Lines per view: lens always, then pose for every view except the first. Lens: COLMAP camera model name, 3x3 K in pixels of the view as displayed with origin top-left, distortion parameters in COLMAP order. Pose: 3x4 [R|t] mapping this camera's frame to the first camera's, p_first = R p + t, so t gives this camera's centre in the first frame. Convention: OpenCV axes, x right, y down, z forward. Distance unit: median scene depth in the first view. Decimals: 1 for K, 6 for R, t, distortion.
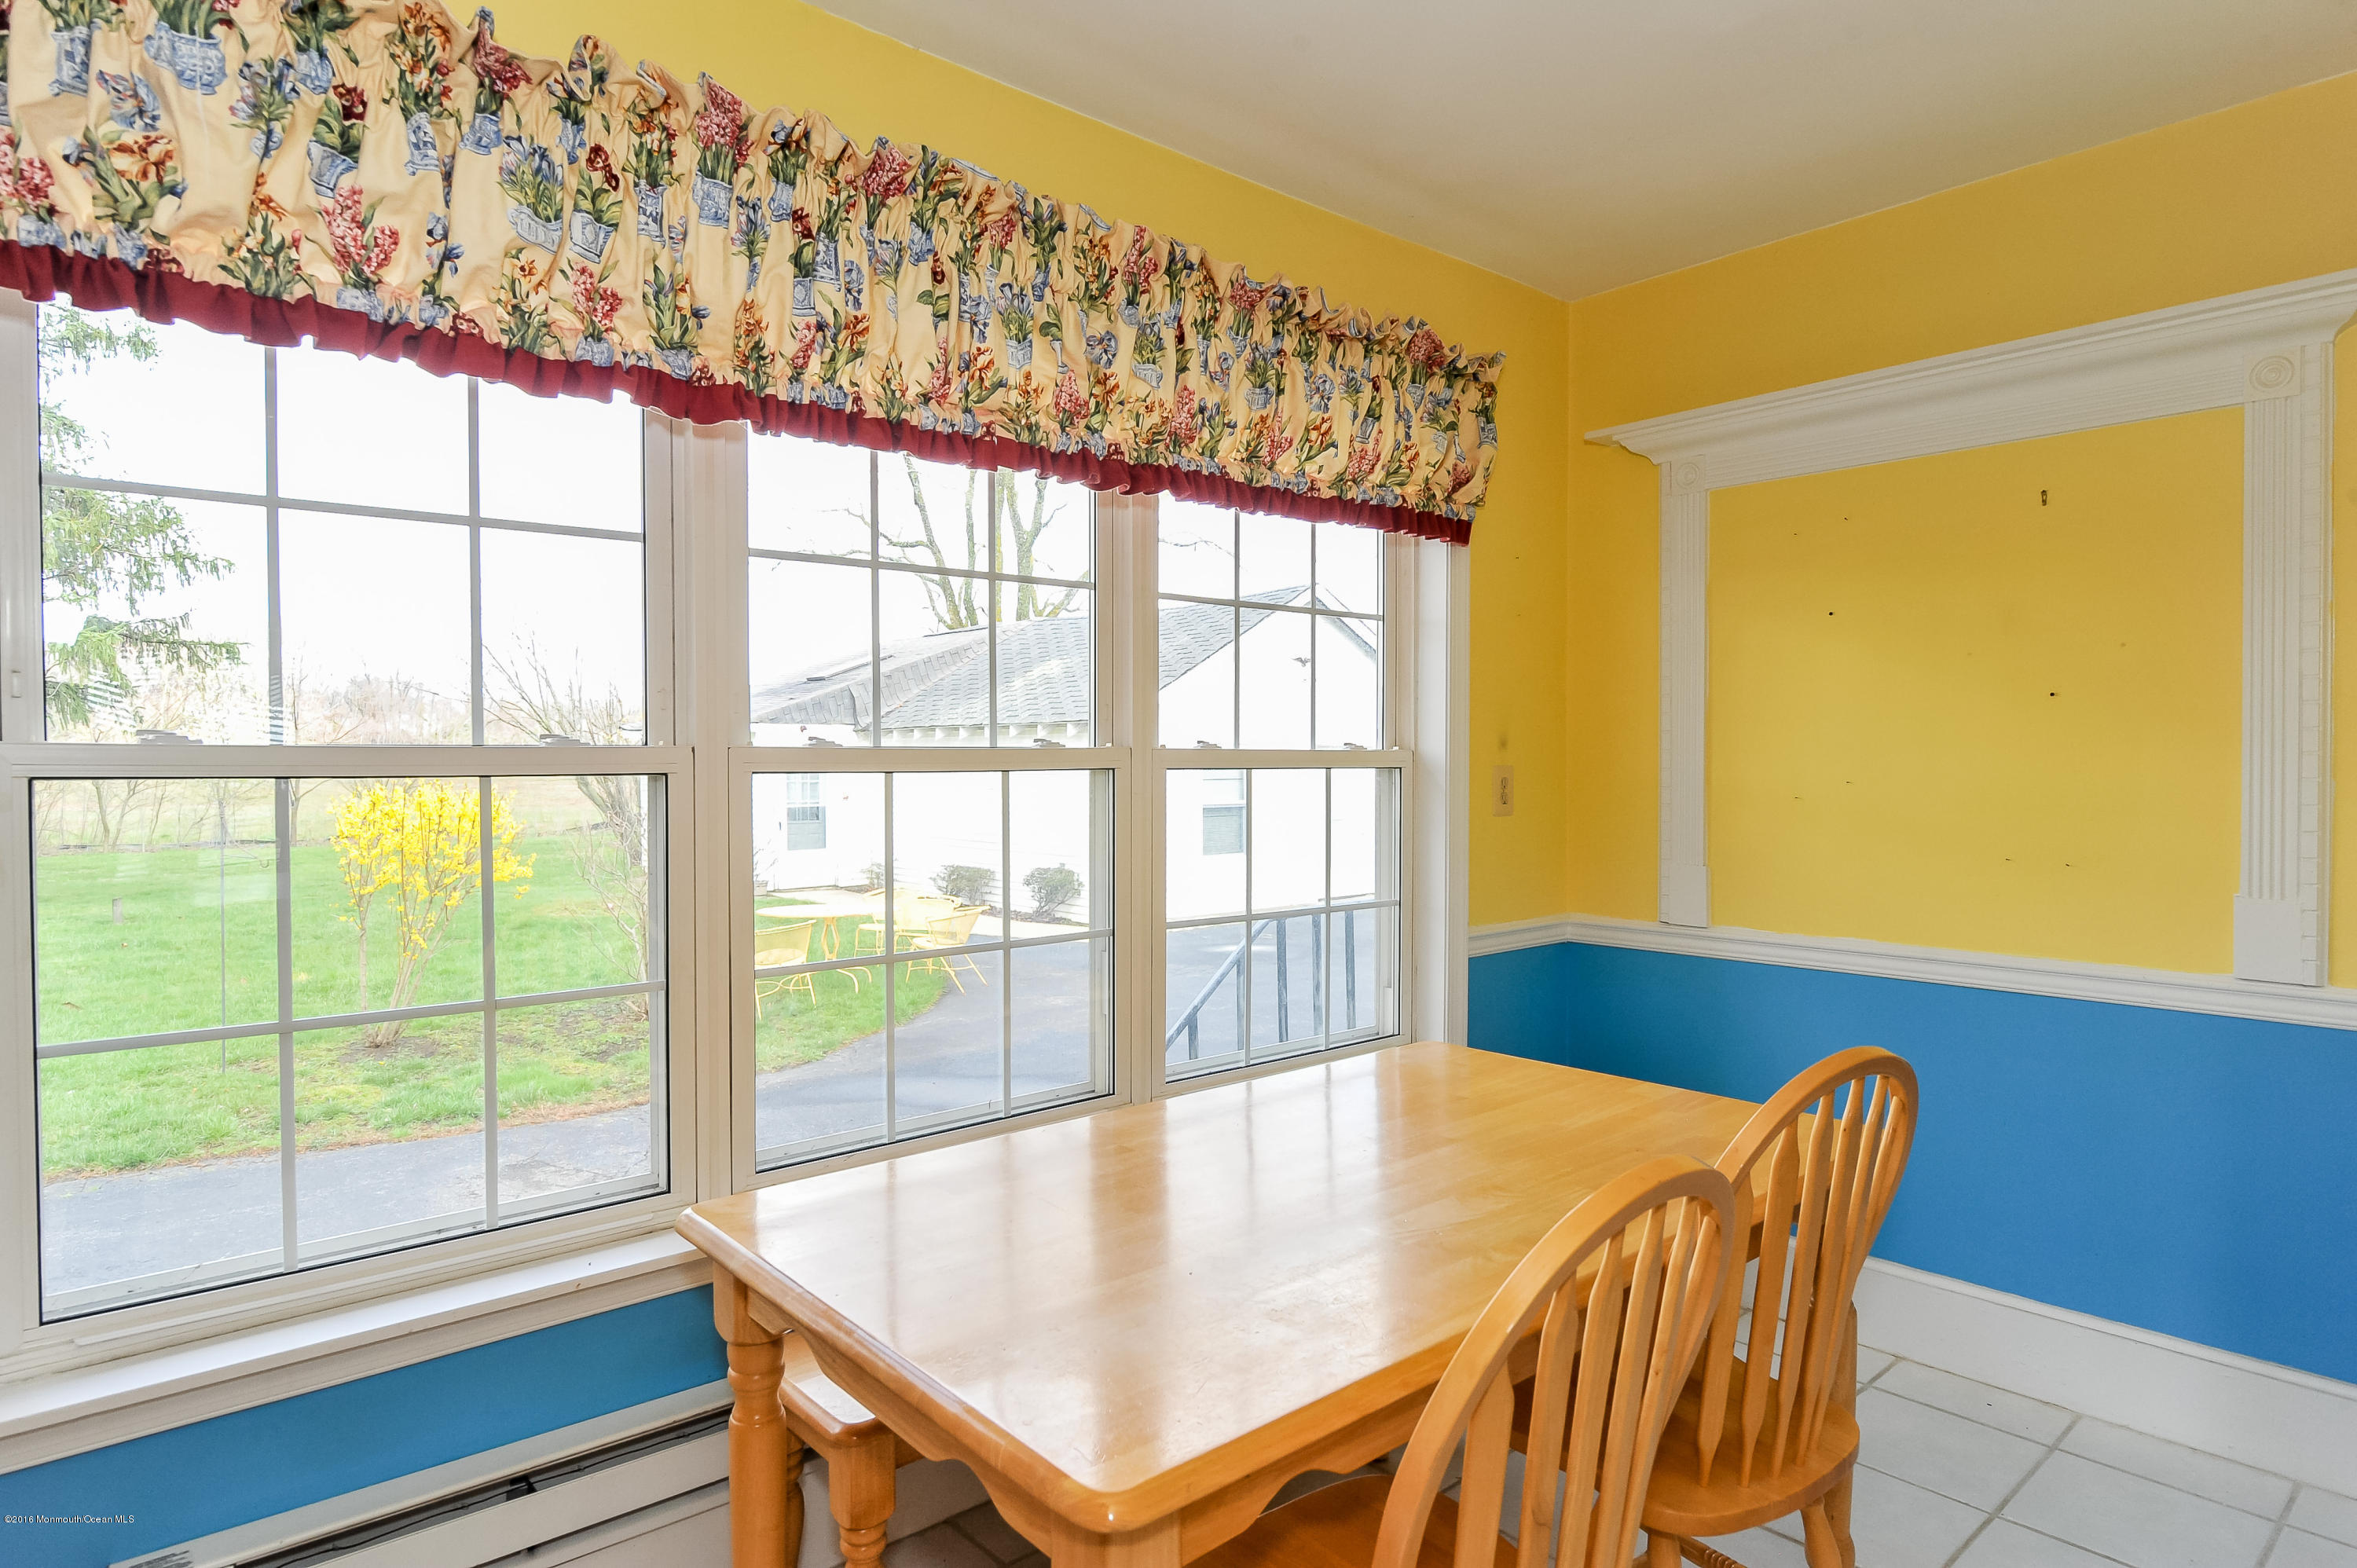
lens RADIAL K [[1327.0, 0, 1181.3], [0, 1327.0, 779.2], [0, 0, 1]] dist [-0.012693, -0.001235]
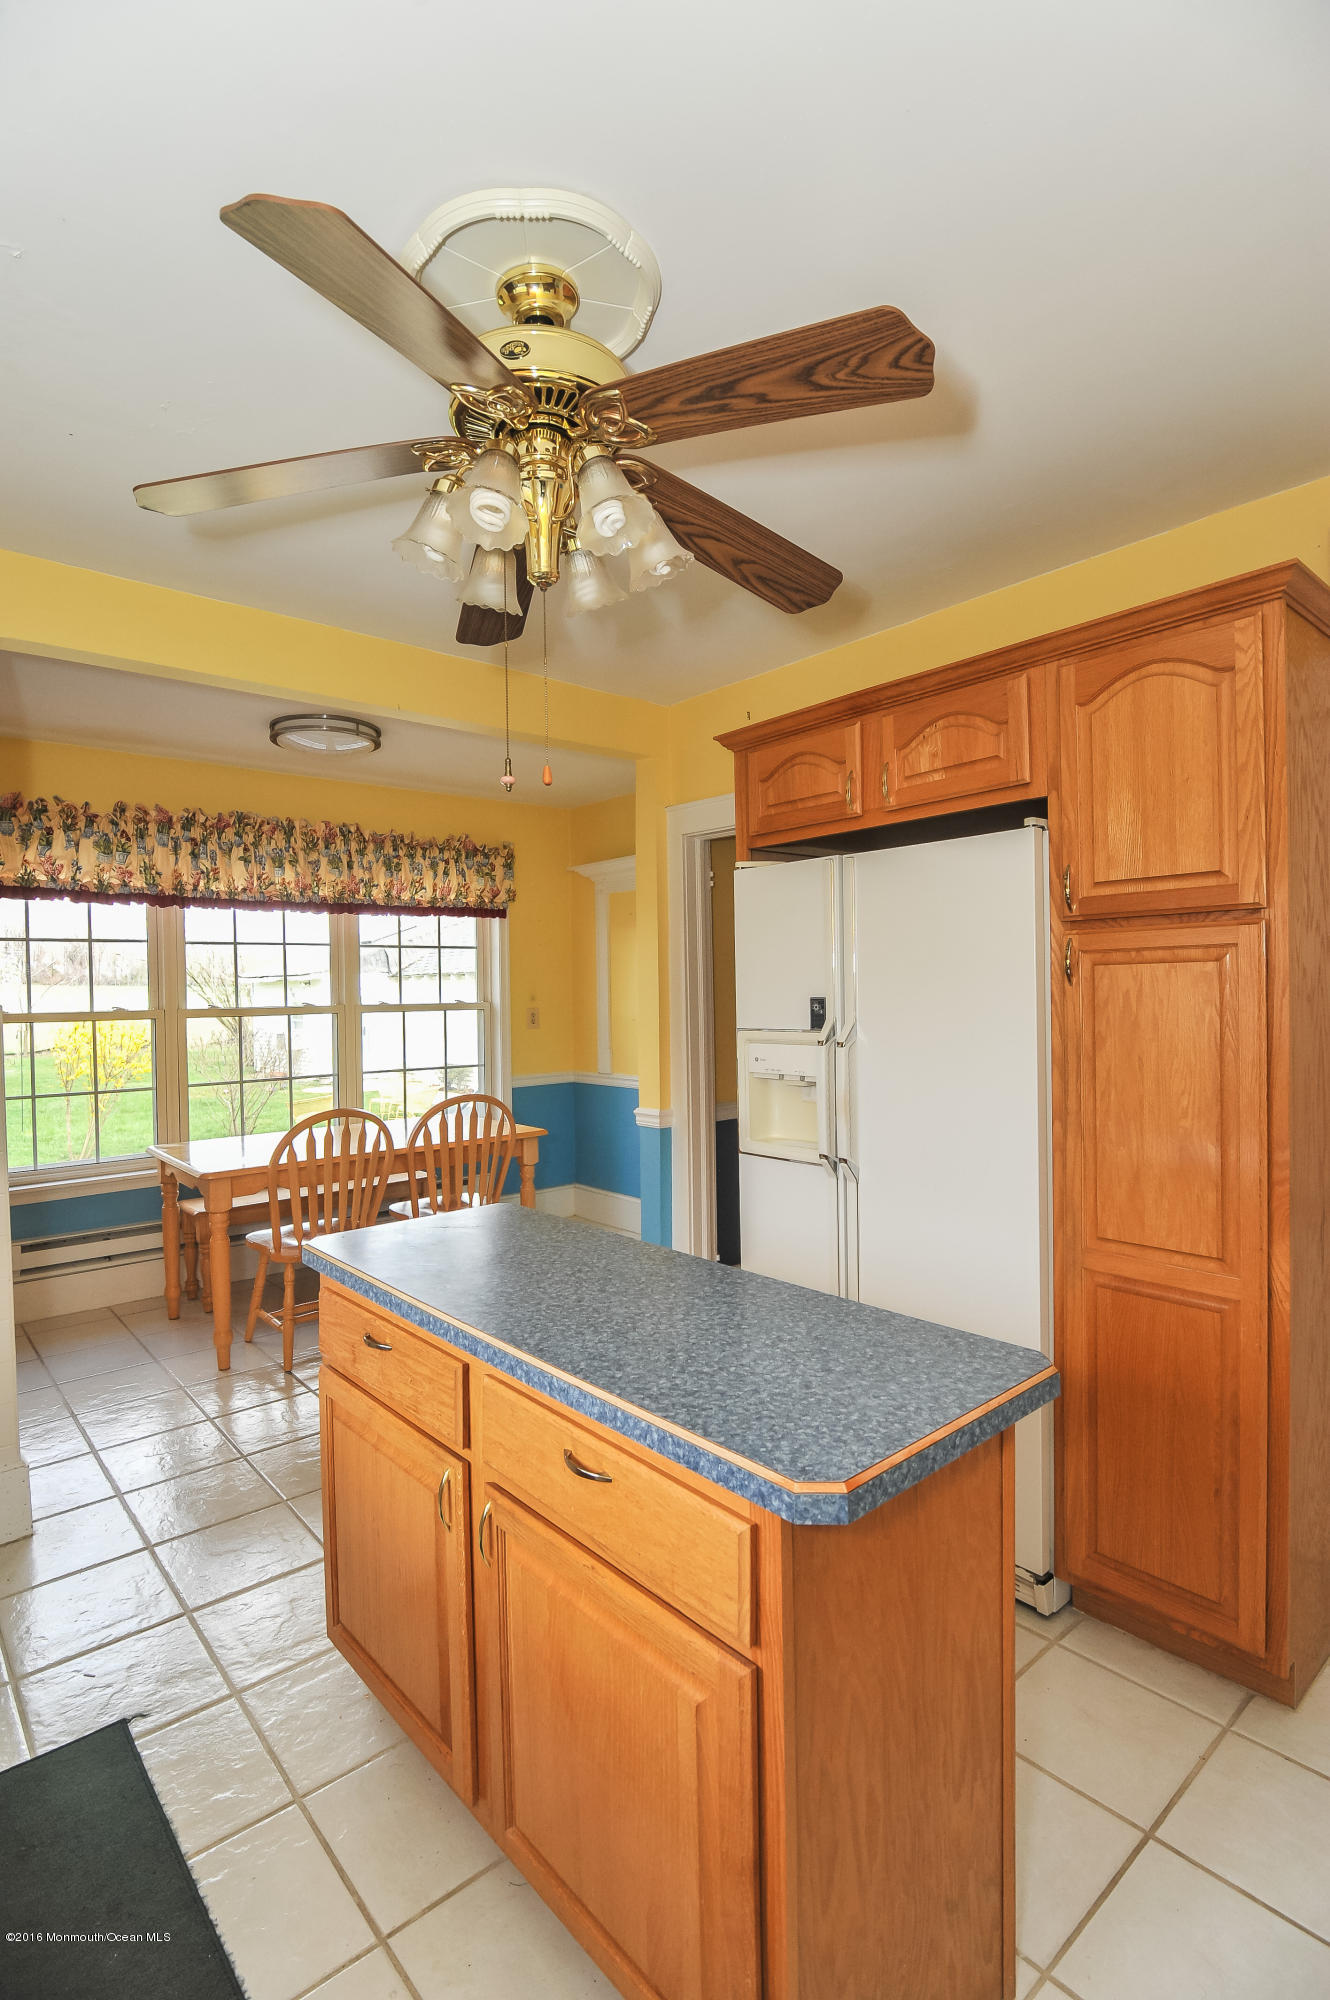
lens RADIAL K [[967.8, 0, 667.7], [0, 967.8, 1001.0], [0, 0, 1]] dist [-0.018714, 0.001294]
pose [[0.999915, -0.012942, -0.001459, 0.737993], [0.012937, 0.999909, -0.003709, -0.018992], [0.001507, 0.003690, 0.999992, -1.129537]]
